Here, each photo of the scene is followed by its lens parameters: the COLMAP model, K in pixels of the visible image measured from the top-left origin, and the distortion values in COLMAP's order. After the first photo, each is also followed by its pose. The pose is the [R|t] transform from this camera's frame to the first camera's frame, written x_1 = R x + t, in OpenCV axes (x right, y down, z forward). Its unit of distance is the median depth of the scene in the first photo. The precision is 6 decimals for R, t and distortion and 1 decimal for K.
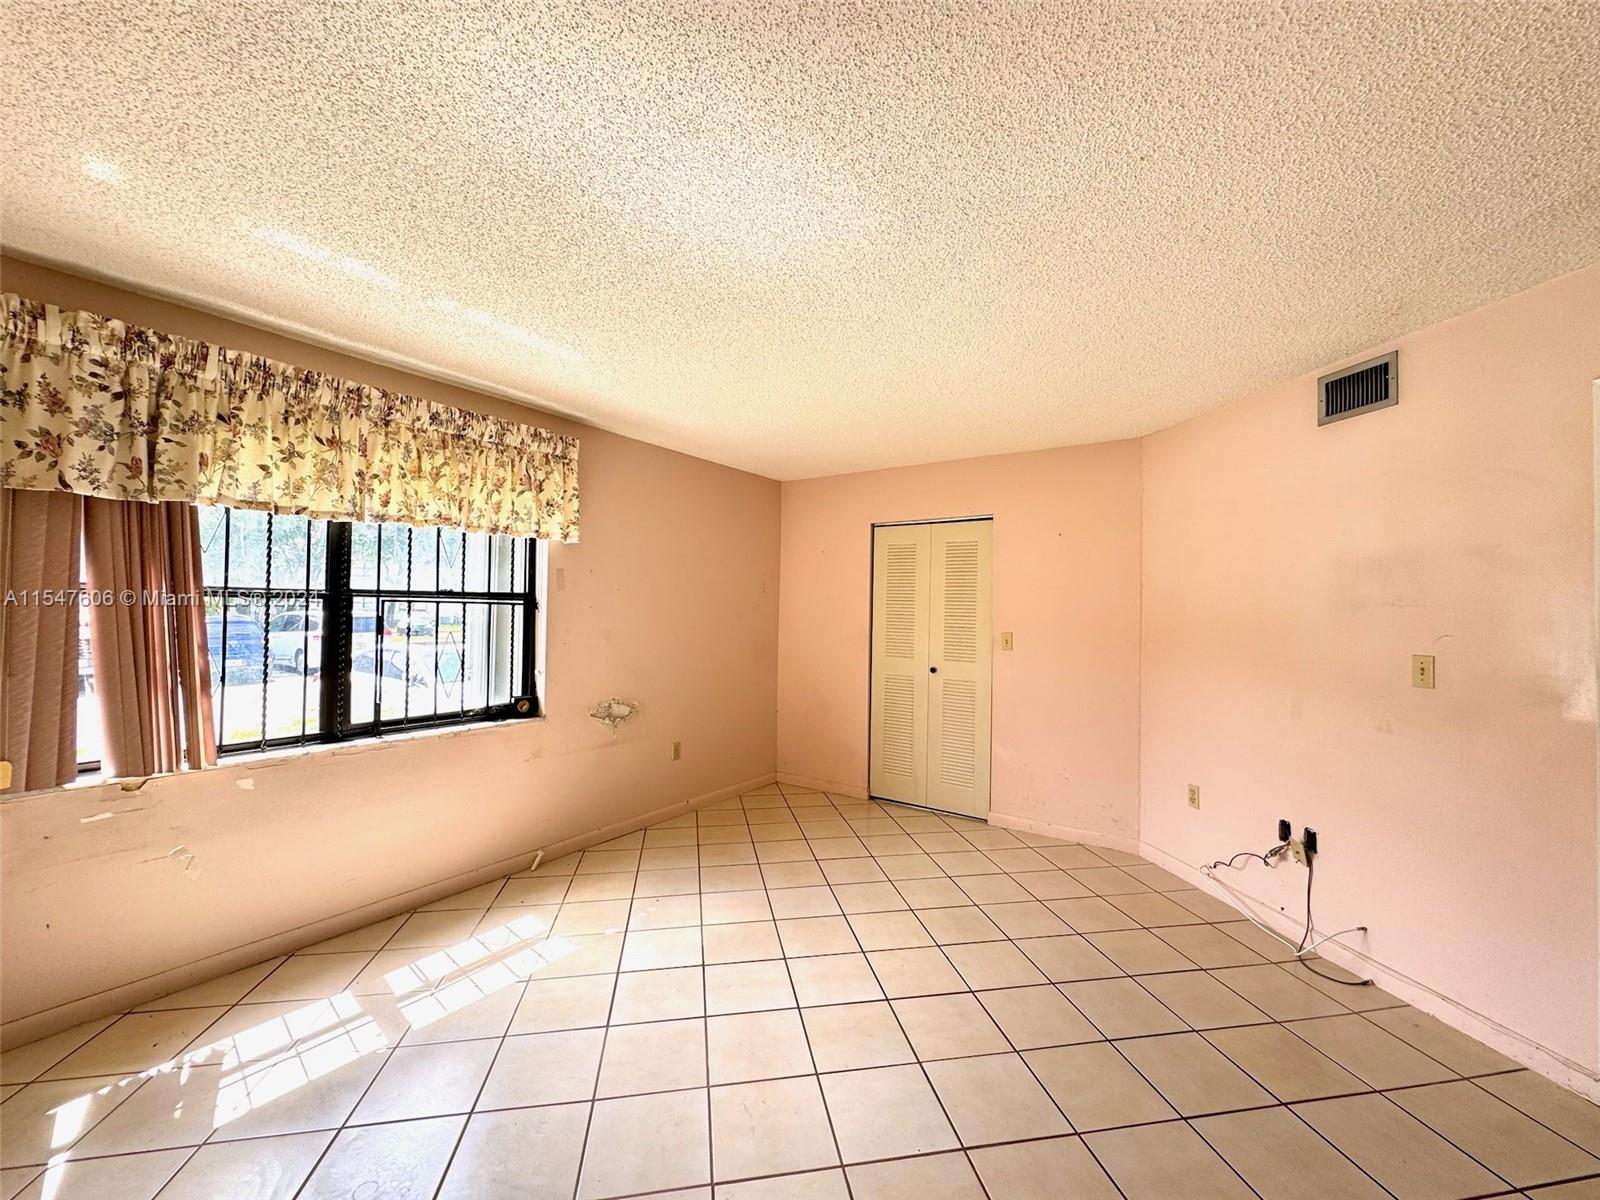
lens RADIAL K [[637.7, 0, 798.9], [0, 637.7, 598.3], [0, 0, 1]] dist [-0.002002, 0.000313]
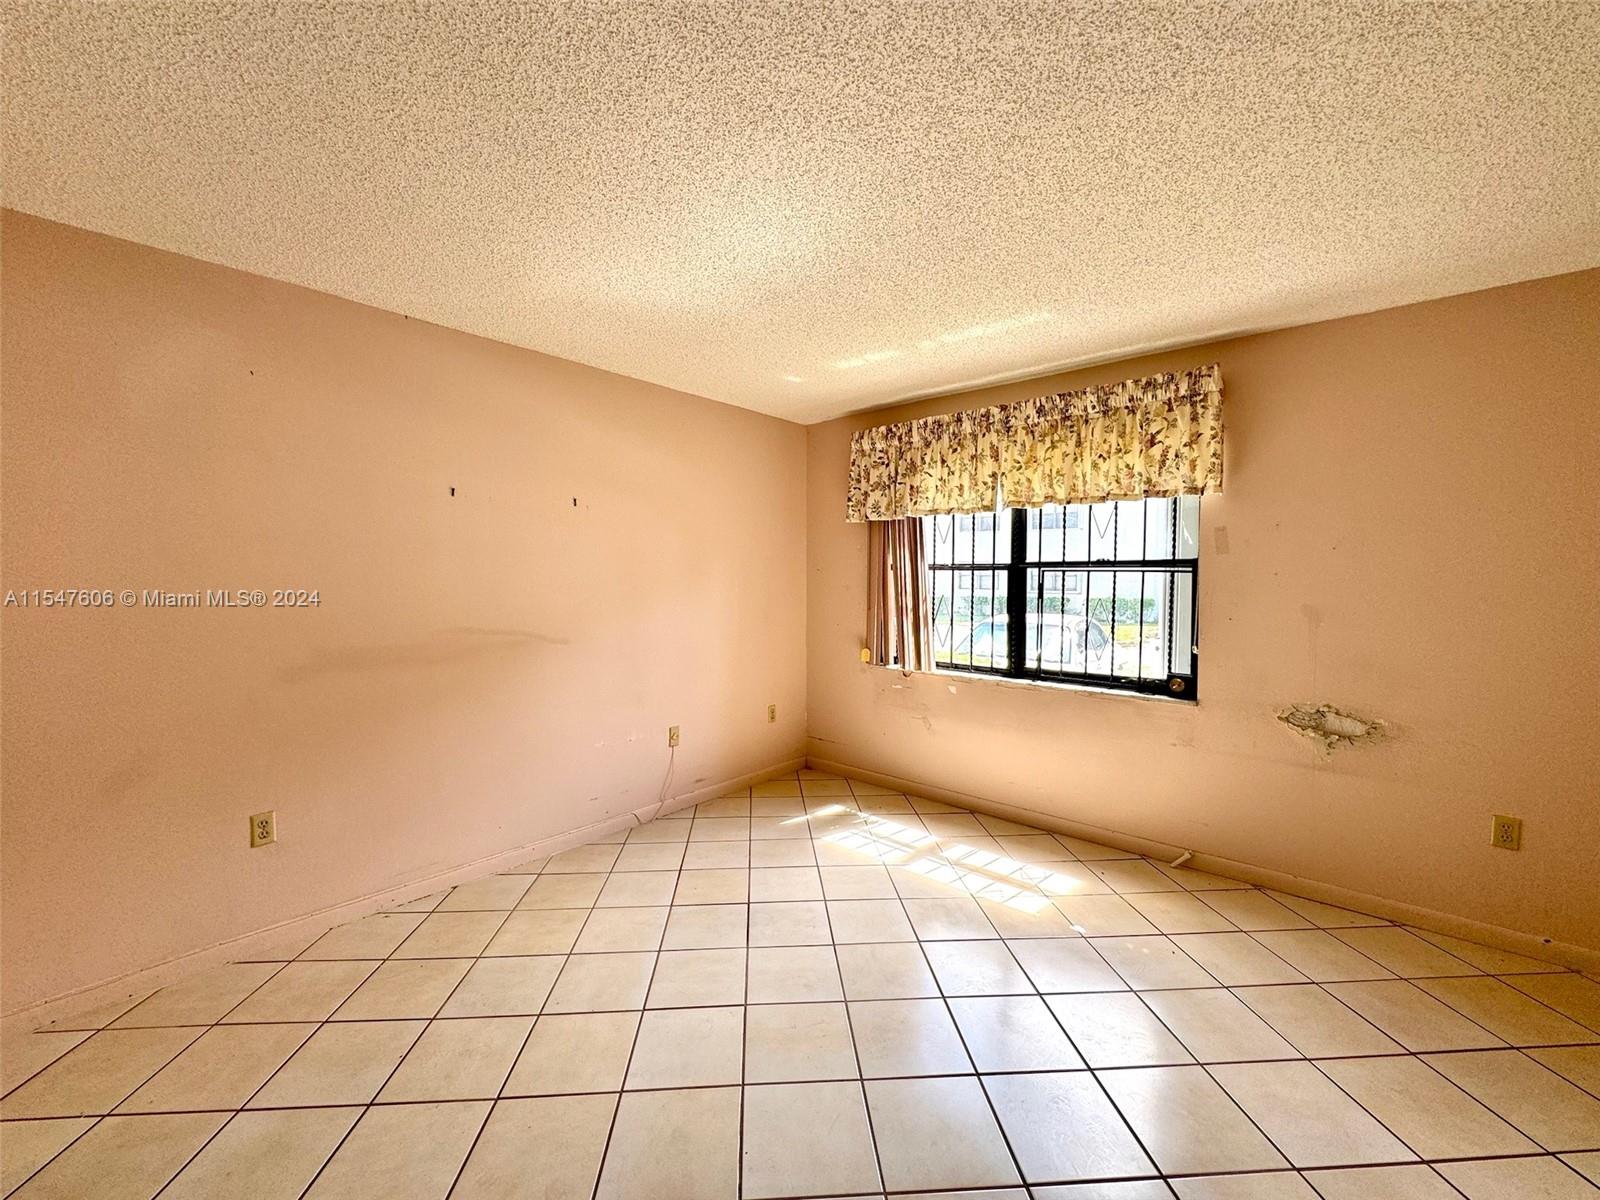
lens RADIAL K [[637.7, 0, 798.9], [0, 637.7, 598.3], [0, 0, 1]] dist [-0.002002, 0.000313]
pose [[-0.103723, 0.020904, -0.994387, 0.622310], [0.012366, 0.999729, 0.019726, 0.027093], [0.994529, -0.010251, -0.103953, 0.678639]]
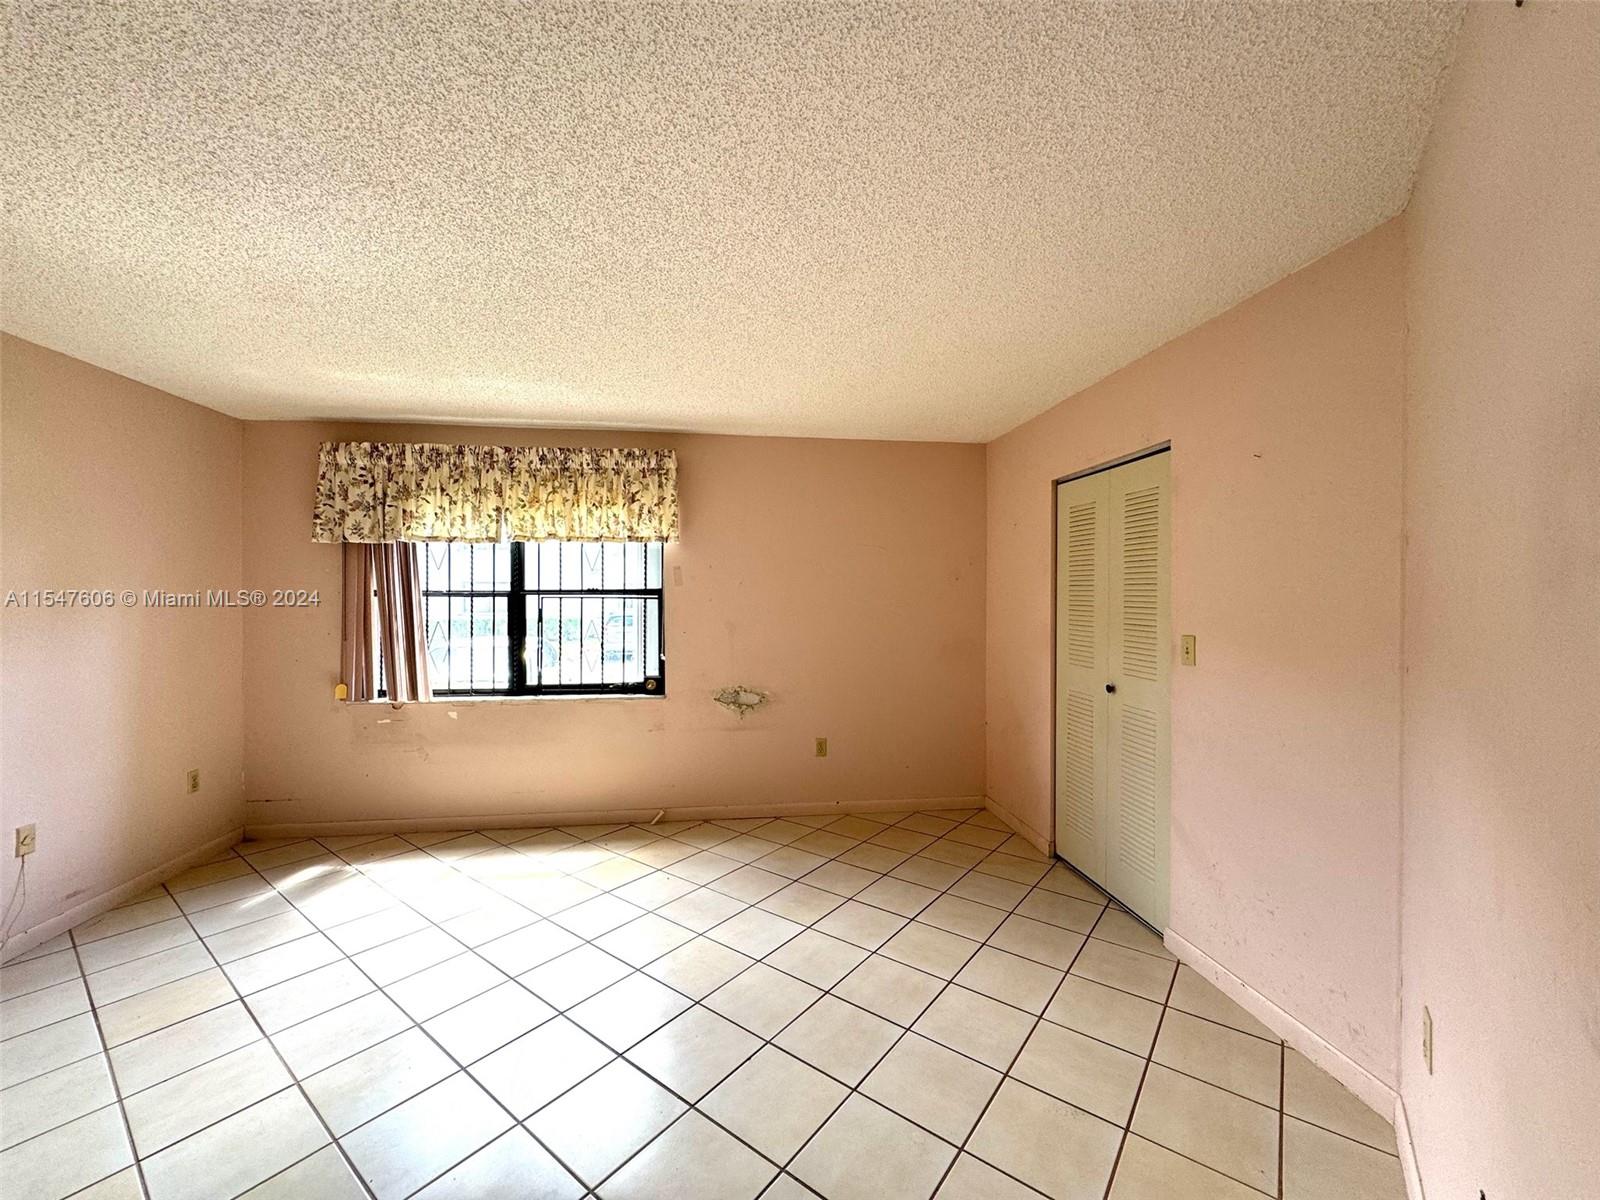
lens RADIAL K [[637.7, 0, 798.9], [0, 637.7, 598.3], [0, 0, 1]] dist [-0.002002, 0.000313]
pose [[0.676533, -0.013589, -0.736287, 0.754470], [0.022844, 0.999736, 0.002539, 0.014796], [0.736058, -0.018537, 0.676664, 0.487996]]
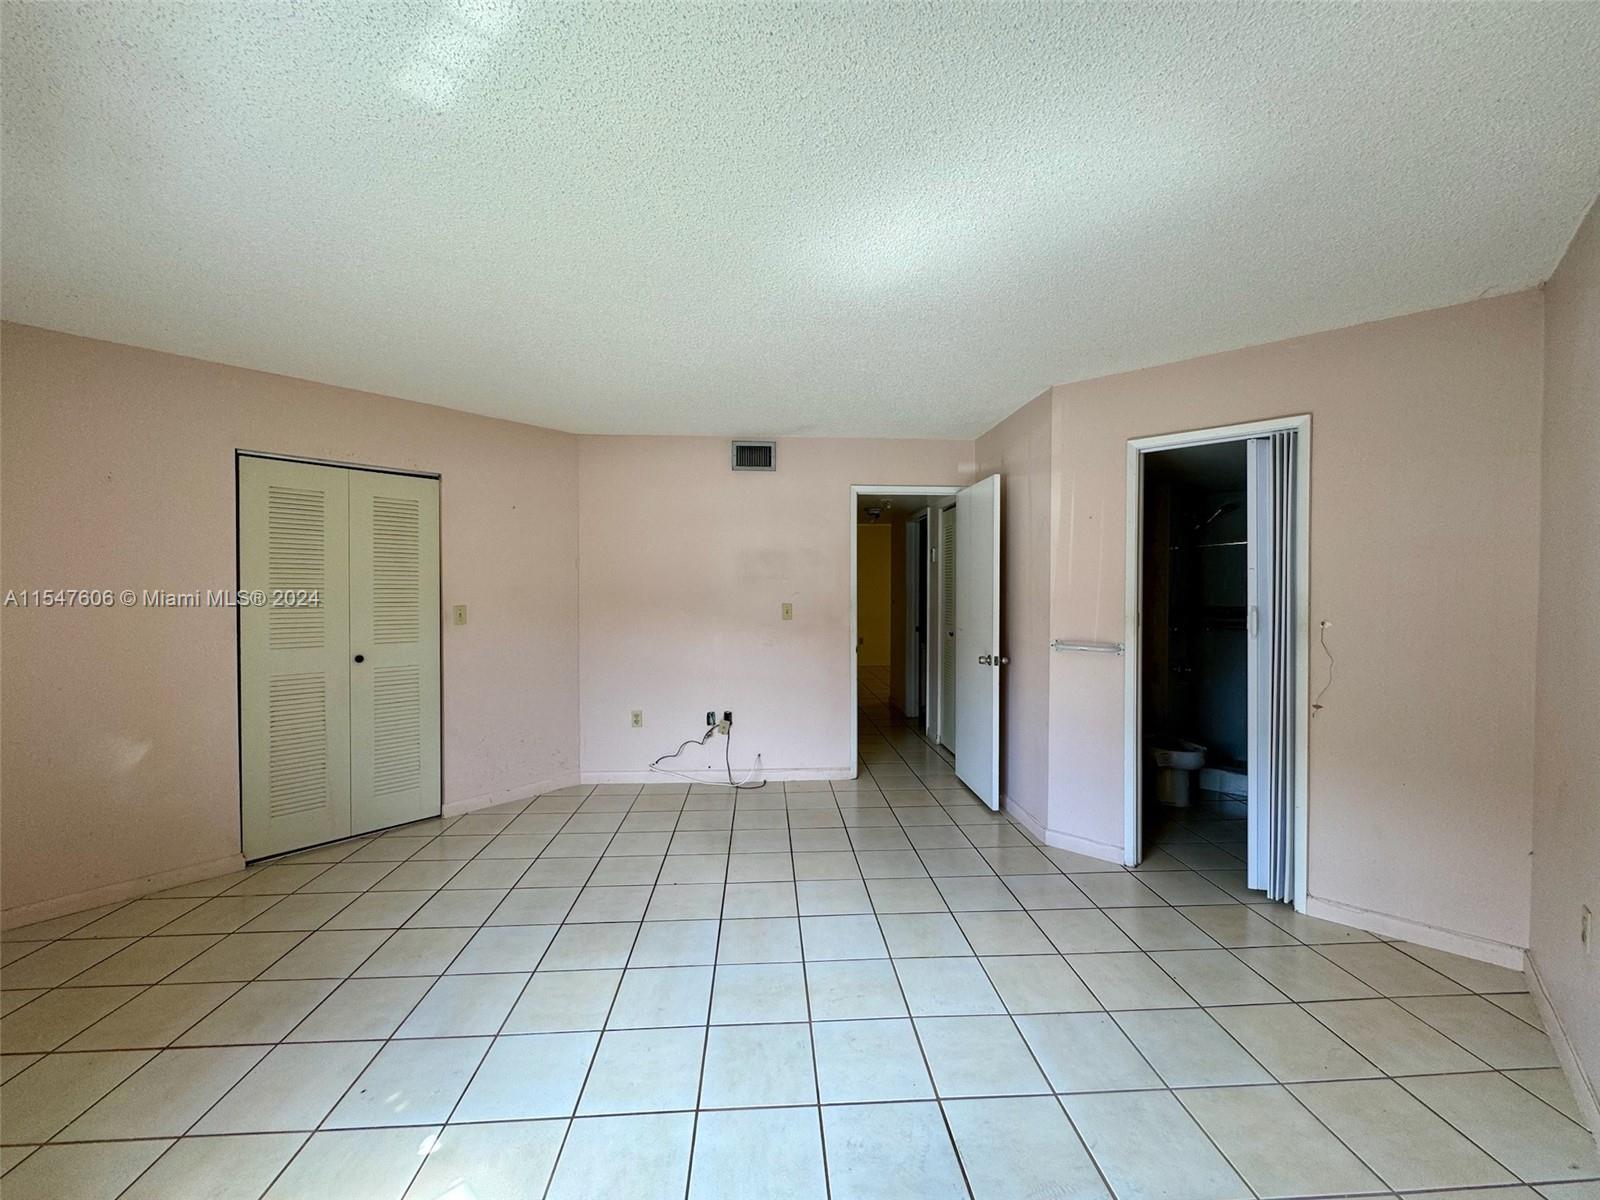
lens RADIAL K [[637.7, 0, 798.9], [0, 637.7, 598.3], [0, 0, 1]] dist [-0.002002, 0.000313]
pose [[0.113779, -0.029788, 0.993059, -0.779803], [-0.016186, 0.999362, 0.031832, 0.007892], [-0.993374, -0.019696, 0.113225, 0.590744]]
